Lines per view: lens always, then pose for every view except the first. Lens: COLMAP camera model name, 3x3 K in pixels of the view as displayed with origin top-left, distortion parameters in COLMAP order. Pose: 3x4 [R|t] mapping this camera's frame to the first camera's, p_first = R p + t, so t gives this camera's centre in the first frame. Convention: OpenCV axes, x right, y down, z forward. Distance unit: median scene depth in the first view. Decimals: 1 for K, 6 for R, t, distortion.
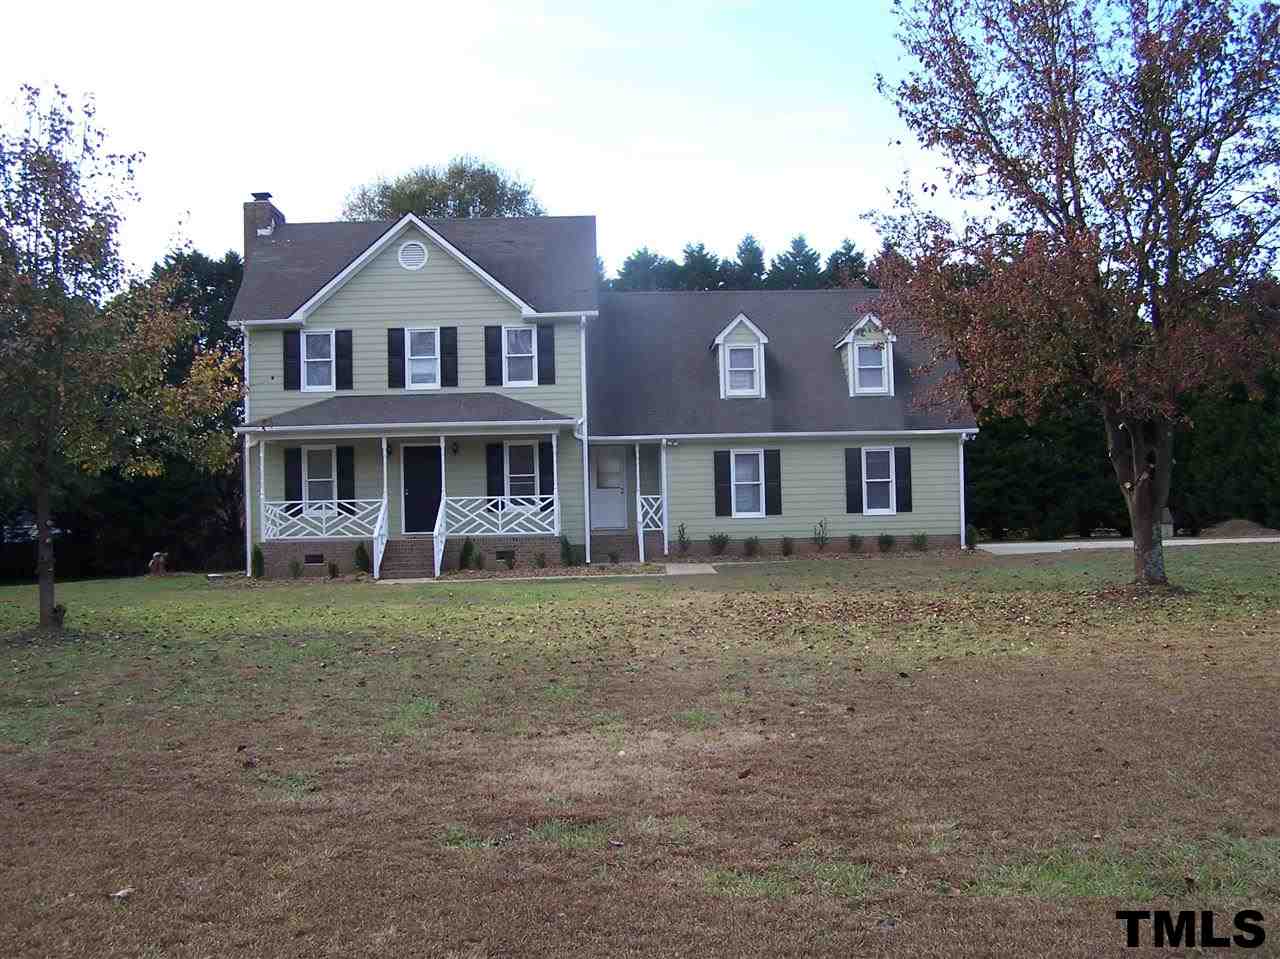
lens RADIAL K [[1475.9, 0, 638.7], [0, 1475.9, 476.2], [0, 0, 1]] dist [-0.161747, 0.000000]
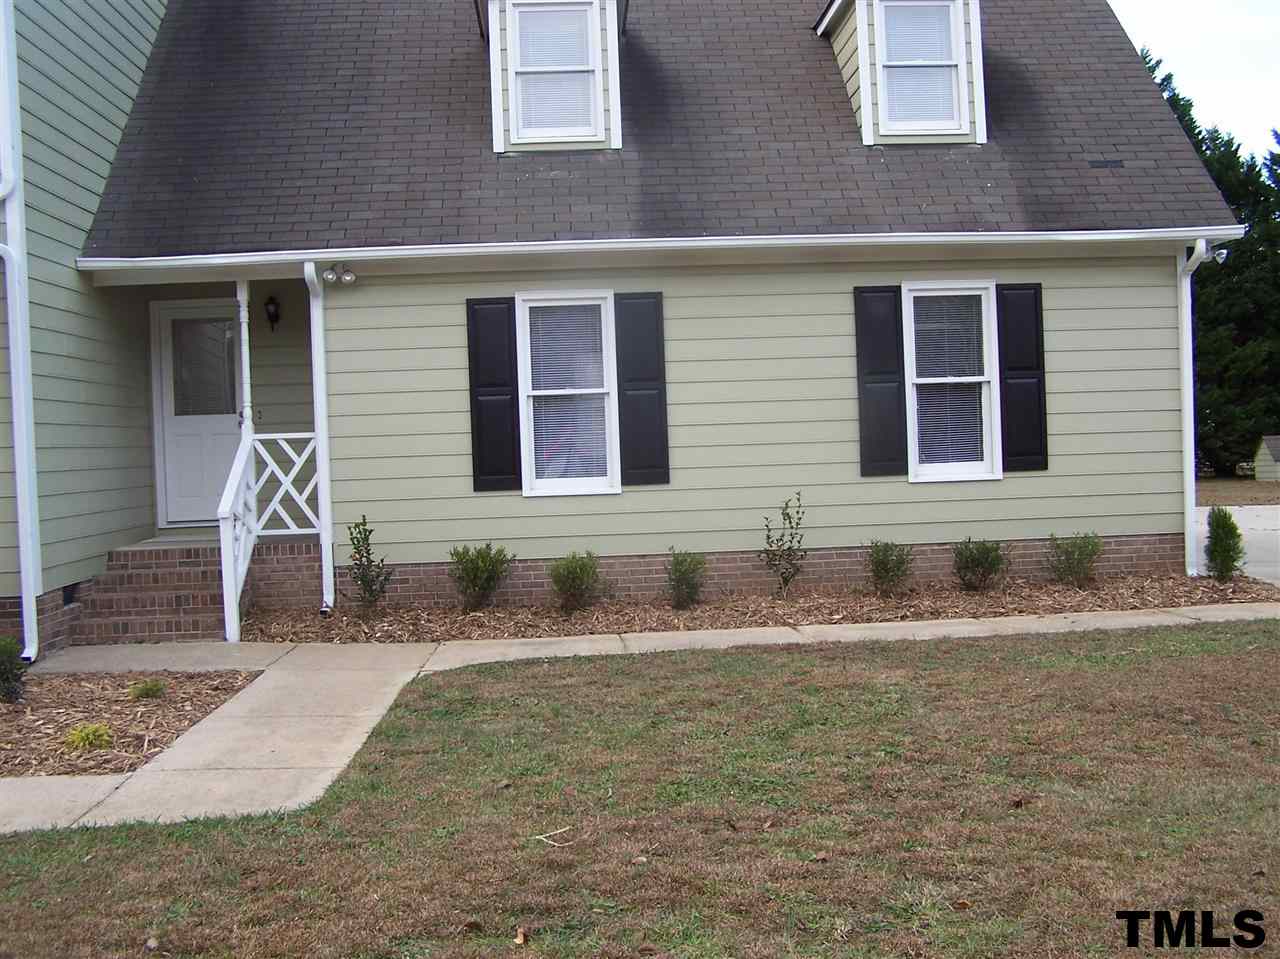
lens RADIAL K [[1910.4, 0, 642.6], [0, 1910.4, 480.2], [0, 0, 1]] dist [-0.168255, 0.000000]
pose [[0.998822, -0.014357, 0.046350, 0.071146], [0.013118, 0.999551, 0.026929, 0.013416], [-0.046716, -0.026289, 0.998562, 0.566268]]
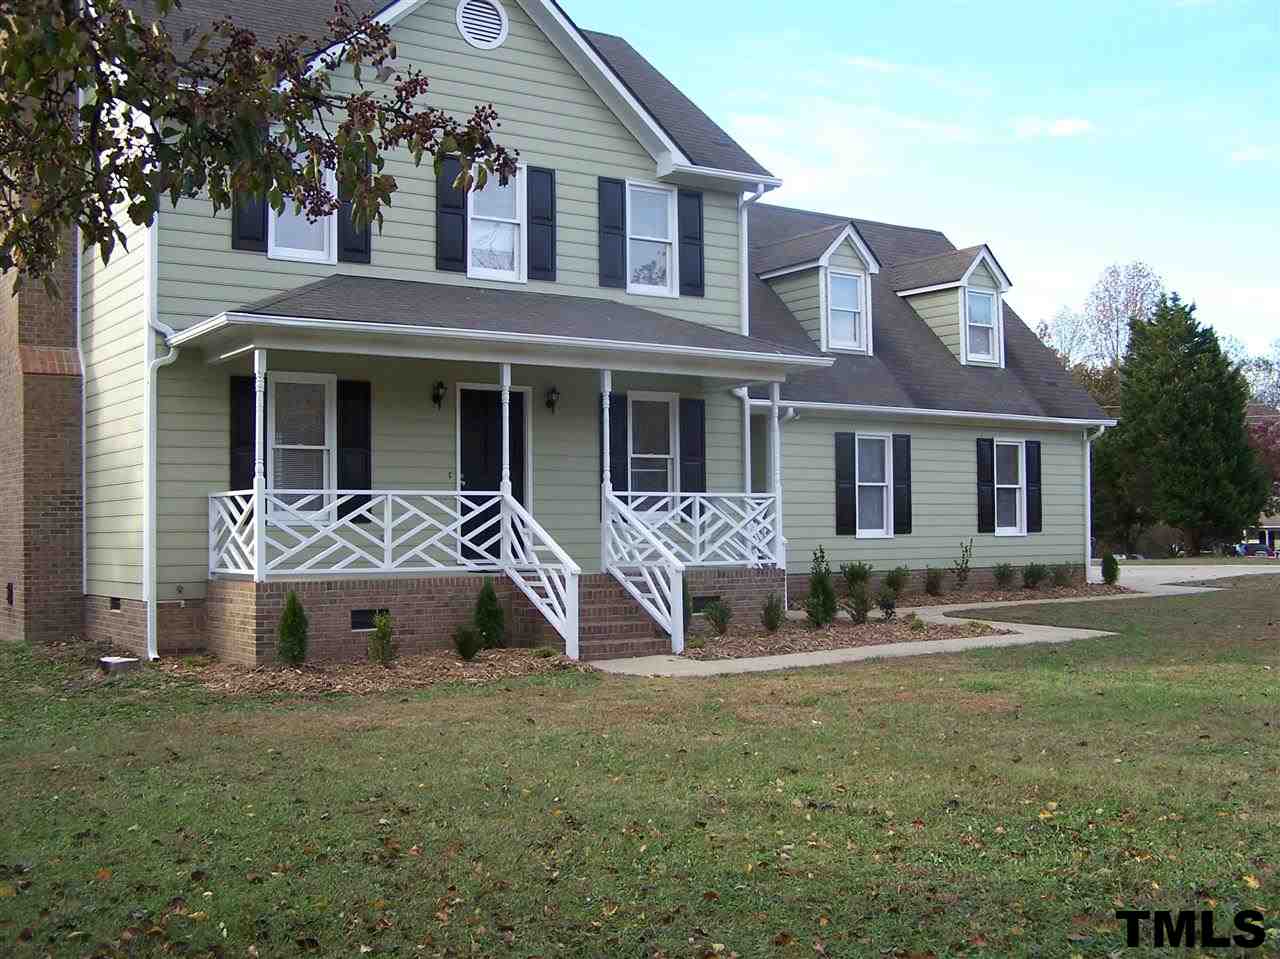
lens RADIAL K [[1475.9, 0, 640.2], [0, 1475.9, 483.7], [0, 0, 1]] dist [-0.161747, 0.000000]
pose [[0.818204, 0.030552, 0.574115, -0.385005], [-0.019603, 0.999489, -0.025252, 0.022864], [-0.574593, 0.009407, 0.818385, 0.537321]]
